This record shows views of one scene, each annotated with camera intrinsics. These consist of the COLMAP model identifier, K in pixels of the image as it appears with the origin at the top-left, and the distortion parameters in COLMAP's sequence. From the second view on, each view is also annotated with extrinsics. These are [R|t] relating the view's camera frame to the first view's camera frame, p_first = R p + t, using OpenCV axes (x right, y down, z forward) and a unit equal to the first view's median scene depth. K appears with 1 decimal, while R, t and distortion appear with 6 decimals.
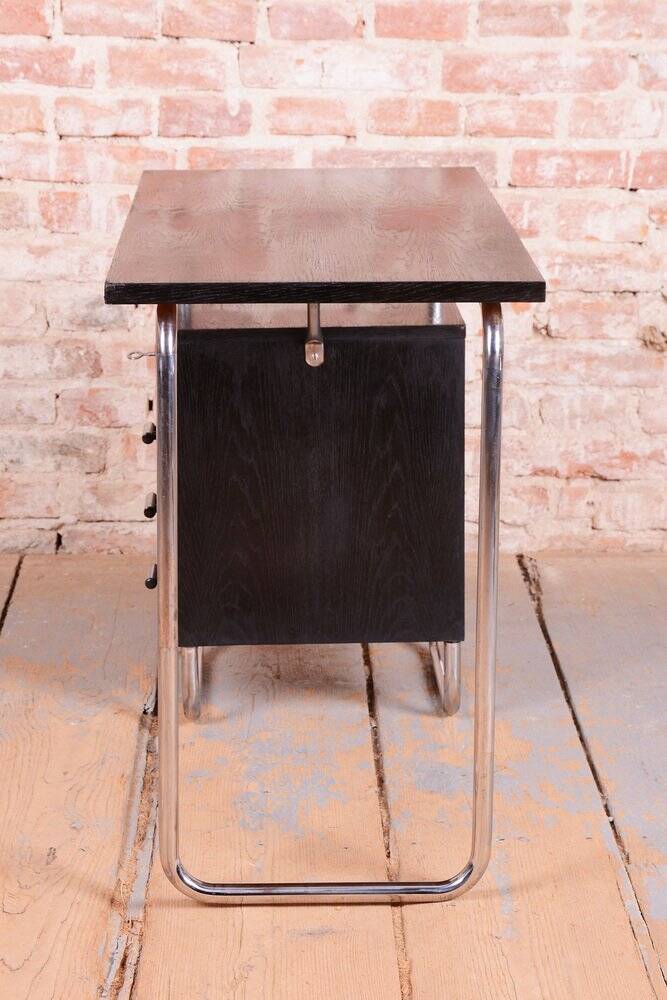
lens RADIAL K [[2640.3, 0, 331.6], [0, 2640.3, 508.9], [0, 0, 1]] dist [0.483367, 0.000000]
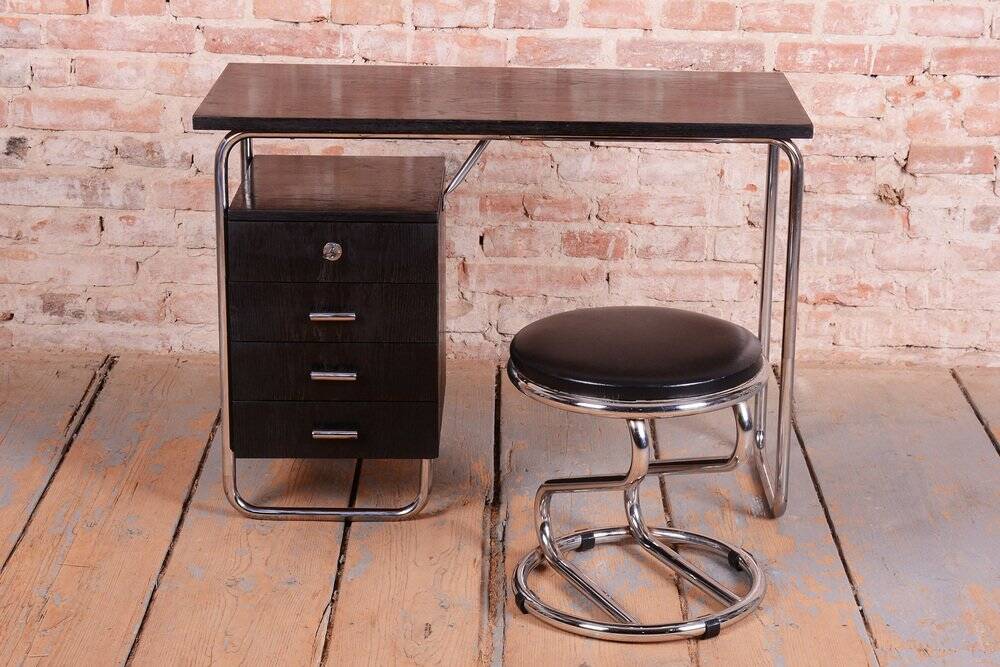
lens RADIAL K [[2290.4, 0, 527.6], [0, 2290.4, 300.8], [0, 0, 1]] dist [0.262863, 0.000000]
pose [[0.999769, 0.019552, -0.008902, -0.036792], [-0.019166, 0.998950, 0.041613, -0.056805], [0.009706, -0.041432, 0.999094, -0.078778]]
